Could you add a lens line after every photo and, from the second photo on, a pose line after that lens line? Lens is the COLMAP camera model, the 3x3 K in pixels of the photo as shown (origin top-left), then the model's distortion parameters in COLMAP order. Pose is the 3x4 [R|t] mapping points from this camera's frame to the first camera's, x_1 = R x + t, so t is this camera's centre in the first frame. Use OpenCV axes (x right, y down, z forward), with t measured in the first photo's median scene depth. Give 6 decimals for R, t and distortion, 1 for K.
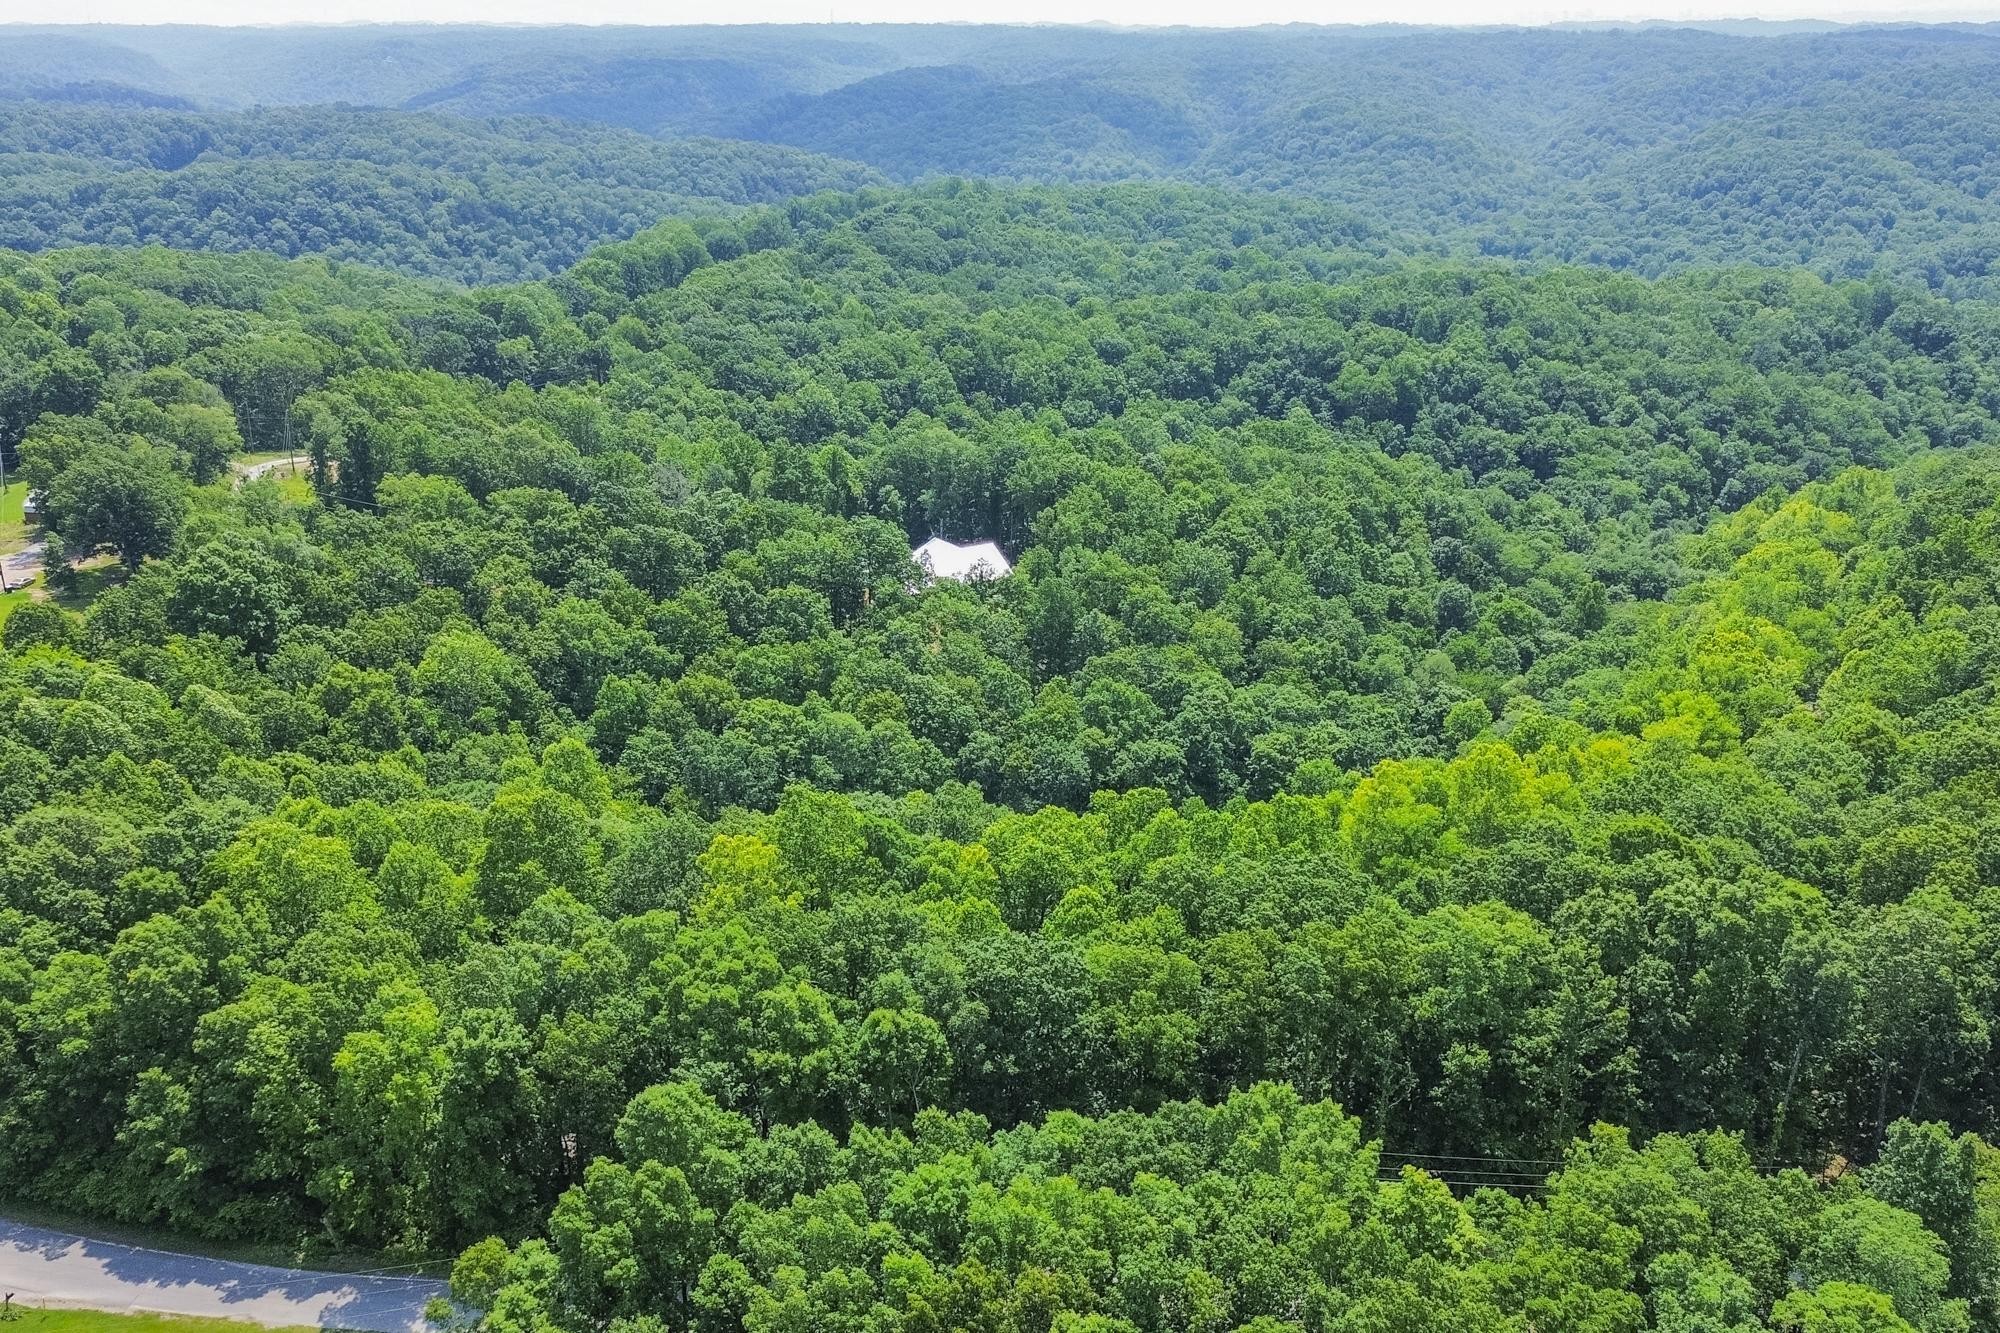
lens RADIAL K [[1717.1, 0, 1002.5], [0, 1717.1, 659.2], [0, 0, 1]] dist [0.045671, -0.023591]
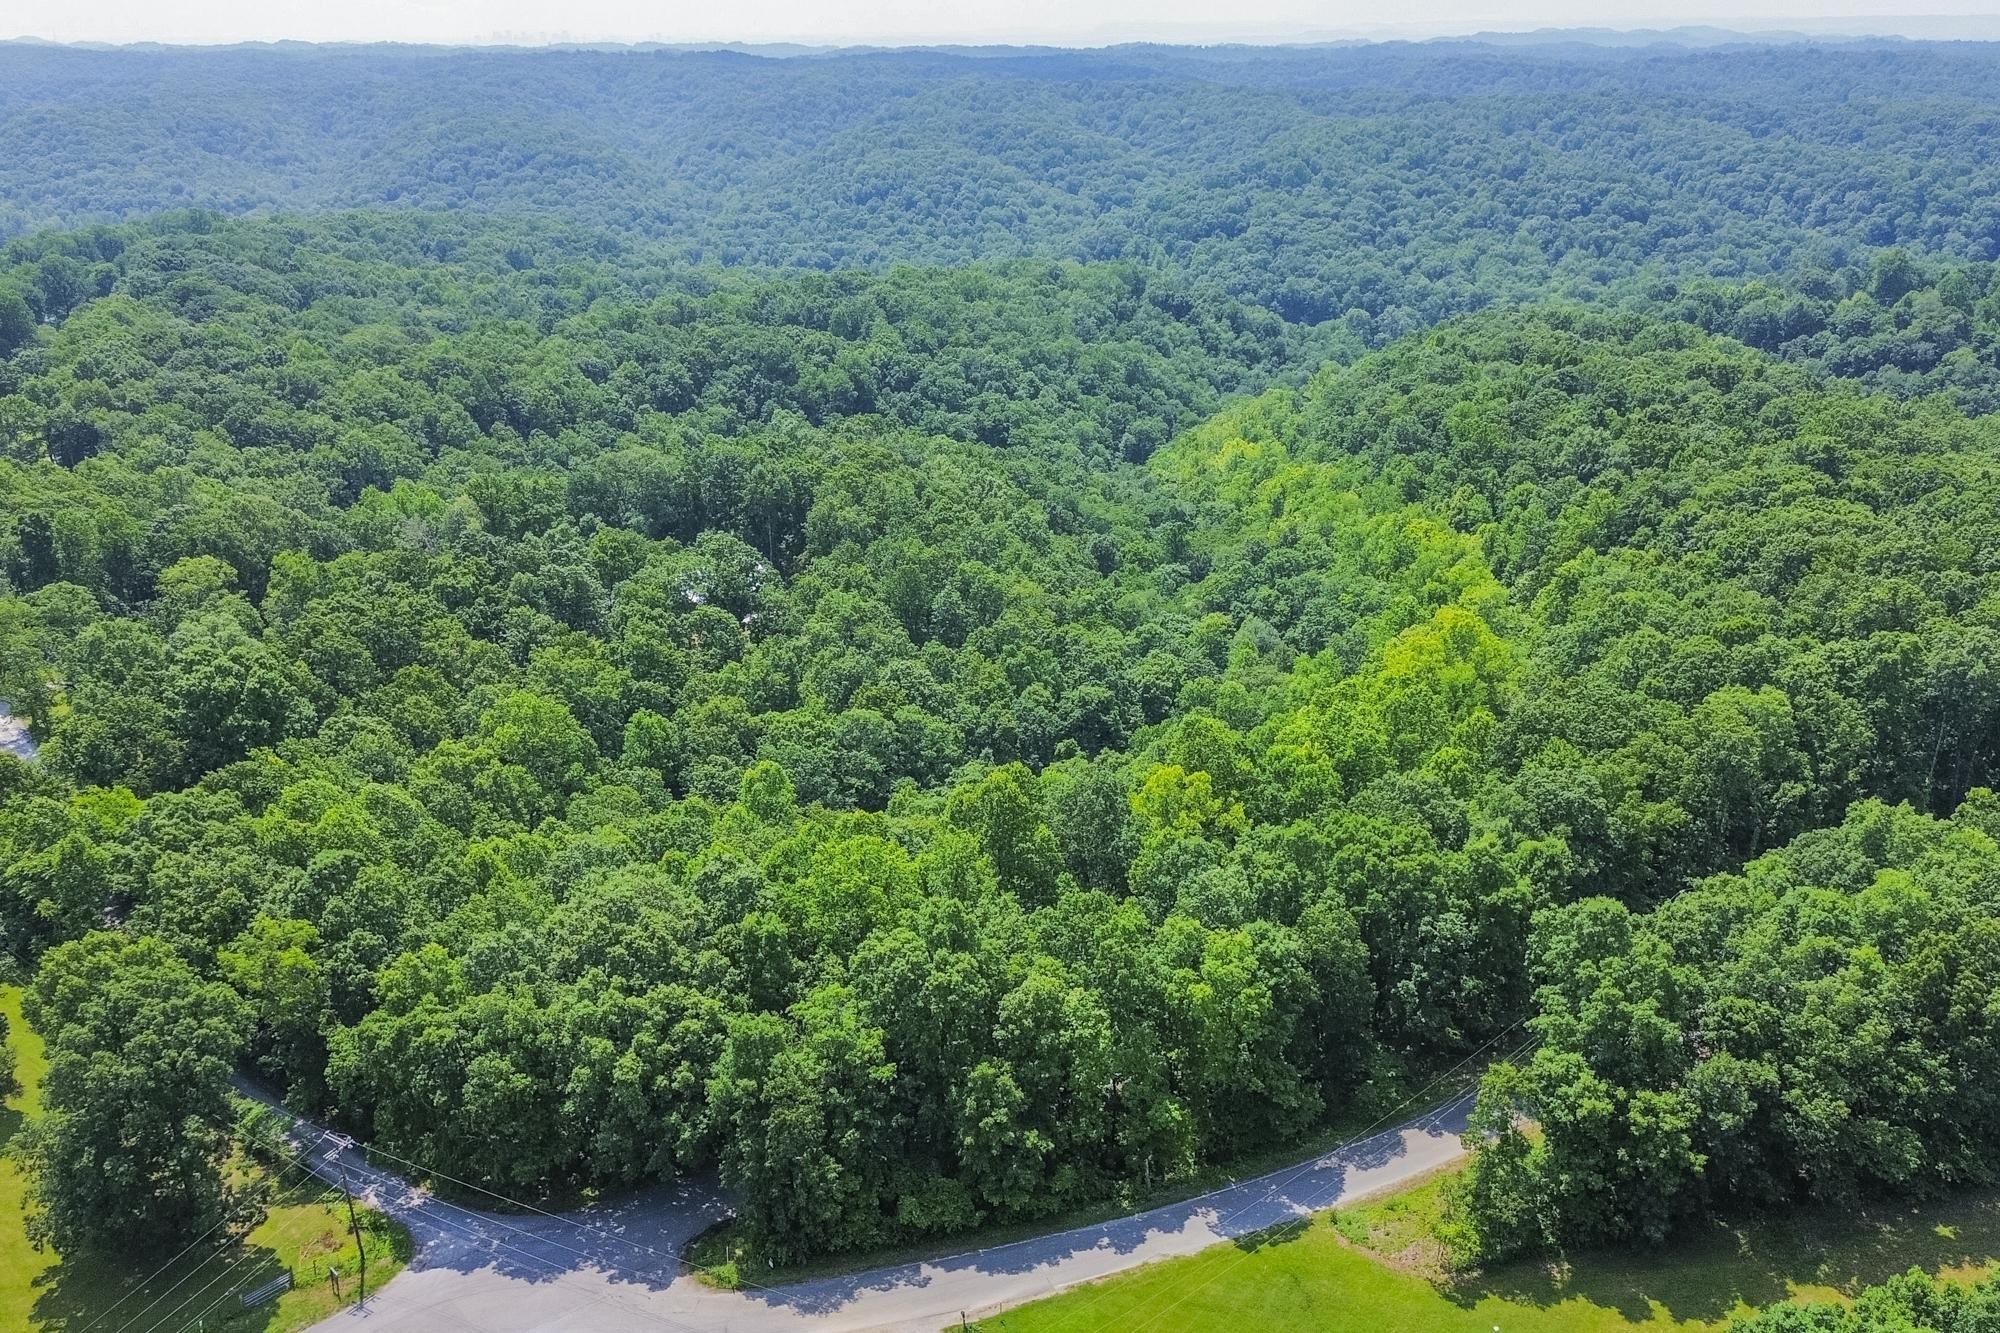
lens RADIAL K [[1738.0, 0, 1006.4], [0, 1738.0, 669.2], [0, 0, 1]] dist [0.053883, -0.040974]
pose [[0.856505, -0.176421, 0.485051, -0.310928], [0.180973, 0.982758, 0.037884, -0.009004], [-0.483371, 0.055333, 0.873665, 0.032047]]
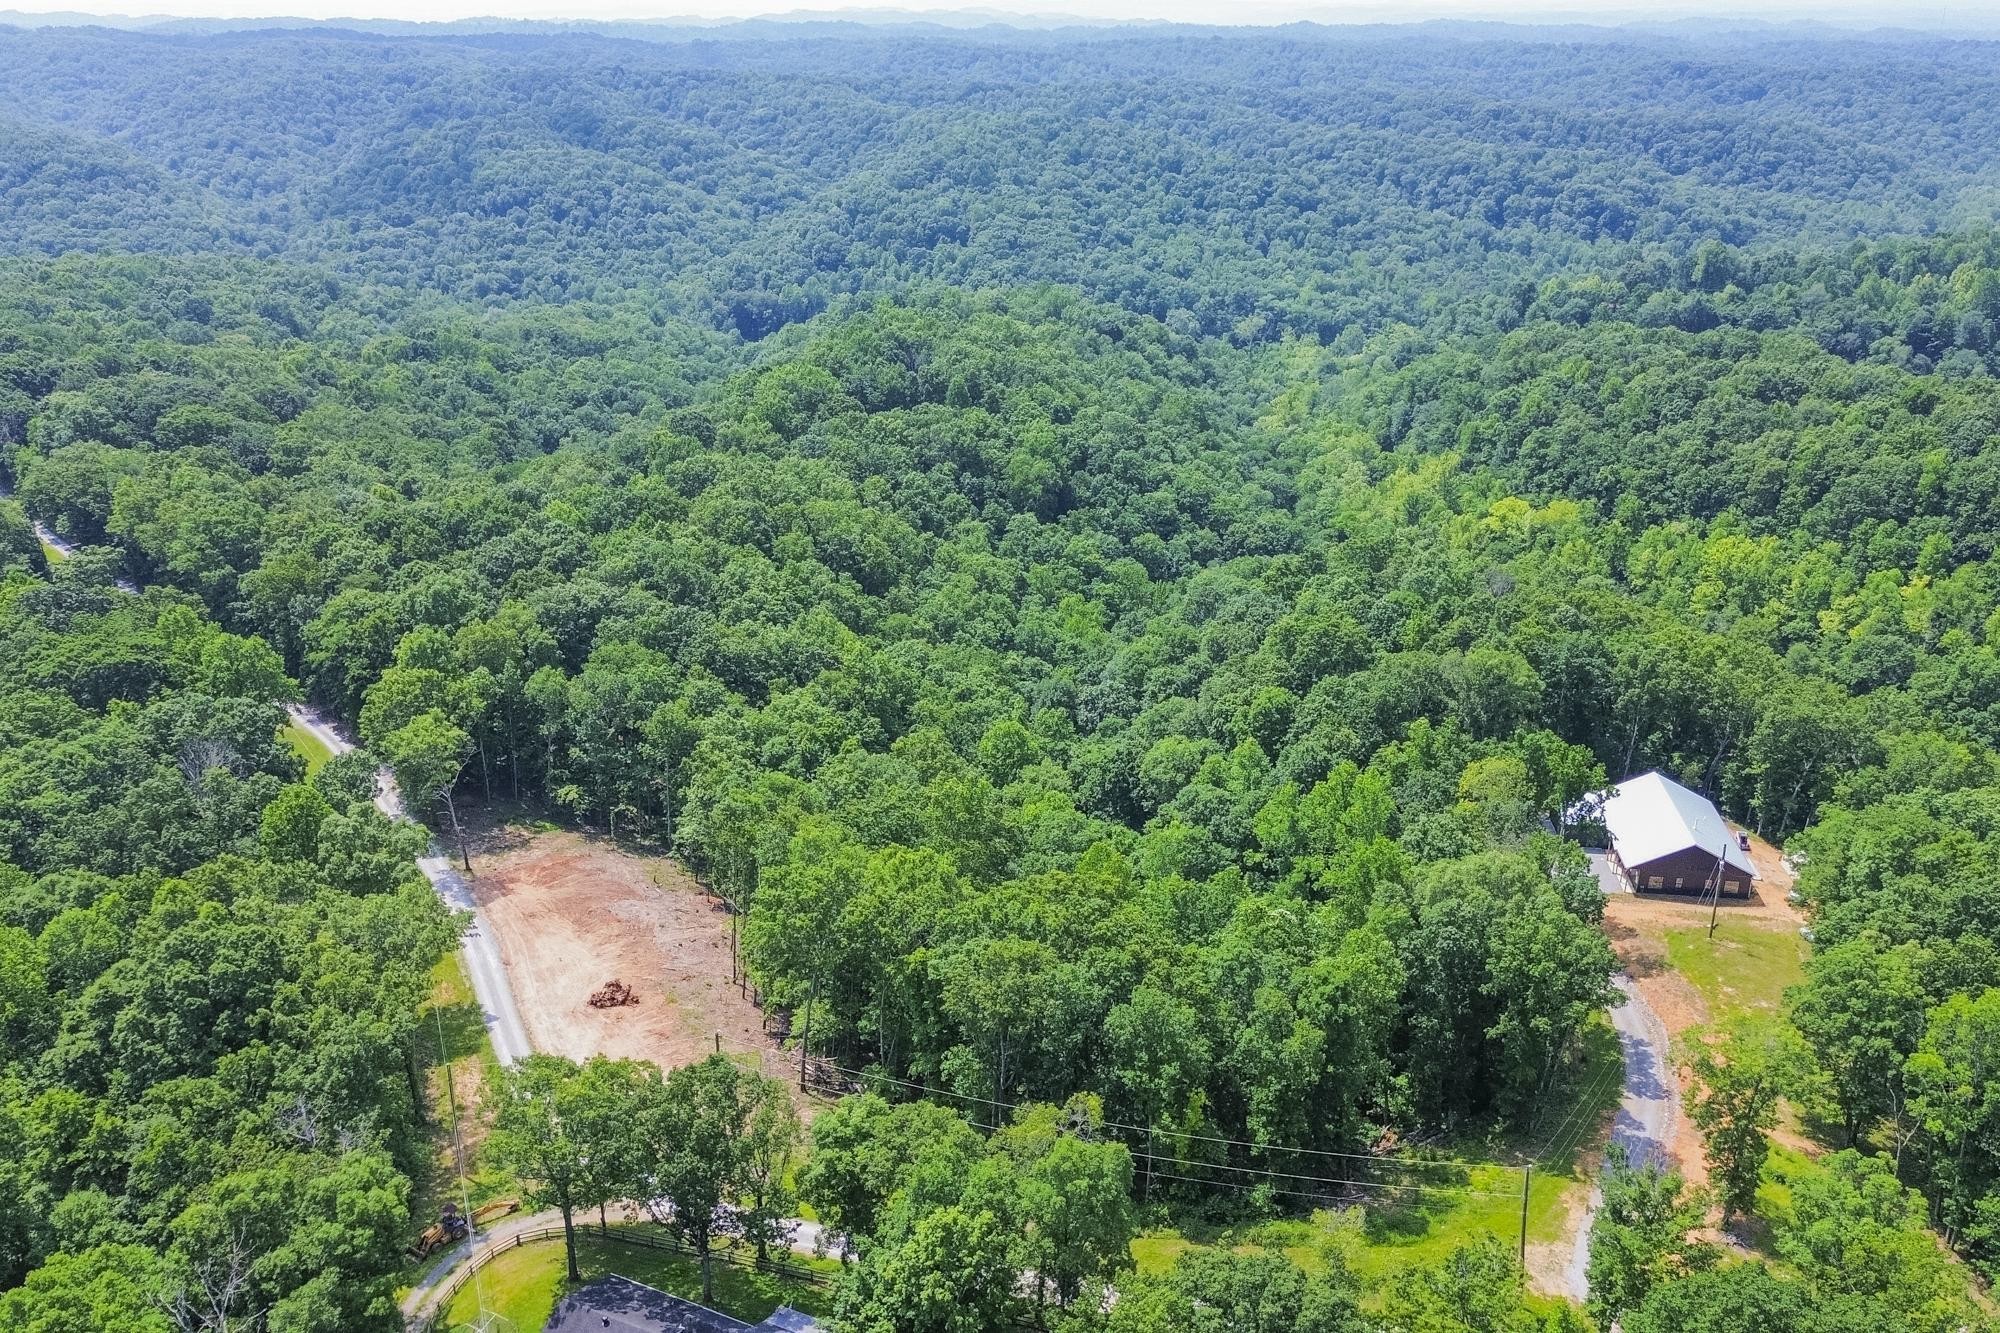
lens RADIAL K [[1688.0, 0, 1006.8], [0, 1688.0, 669.4], [0, 0, 1]] dist [0.046936, -0.029128]
pose [[0.607712, -0.283566, 0.741806, -0.589639], [0.272575, 0.951814, 0.140543, -0.240470], [-0.745915, 0.116788, 0.655722, 0.587898]]
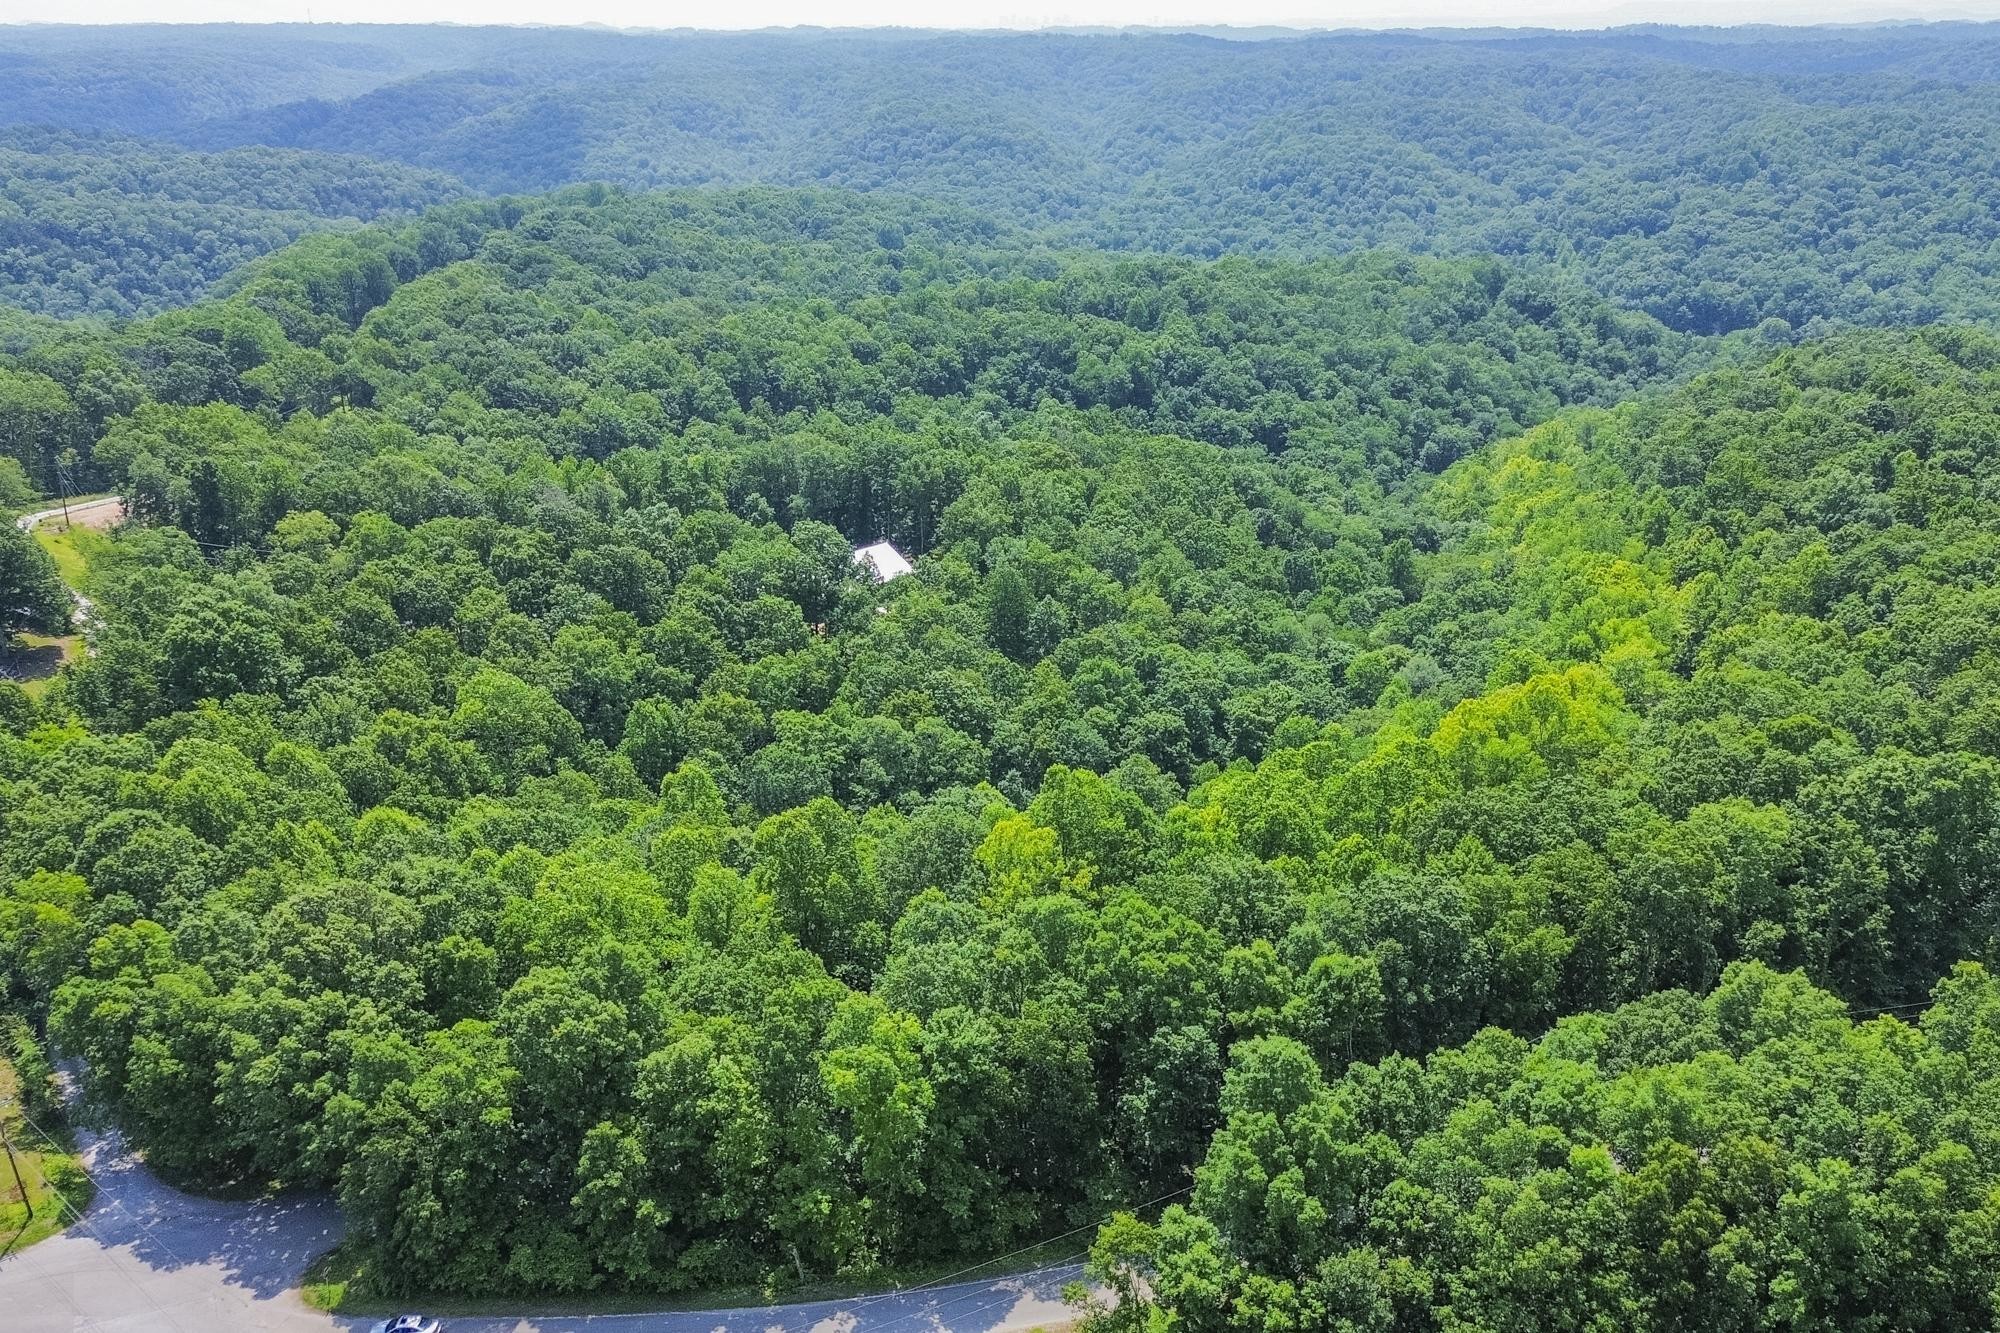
lens RADIAL K [[1733.1, 0, 1004.7], [0, 1733.1, 664.5], [0, 0, 1]] dist [0.045847, -0.021345]
pose [[0.962399, -0.094029, 0.254845, -0.166296], [0.094463, 0.995472, 0.010566, -0.000980], [-0.254685, 0.013905, 0.966924, 0.007021]]
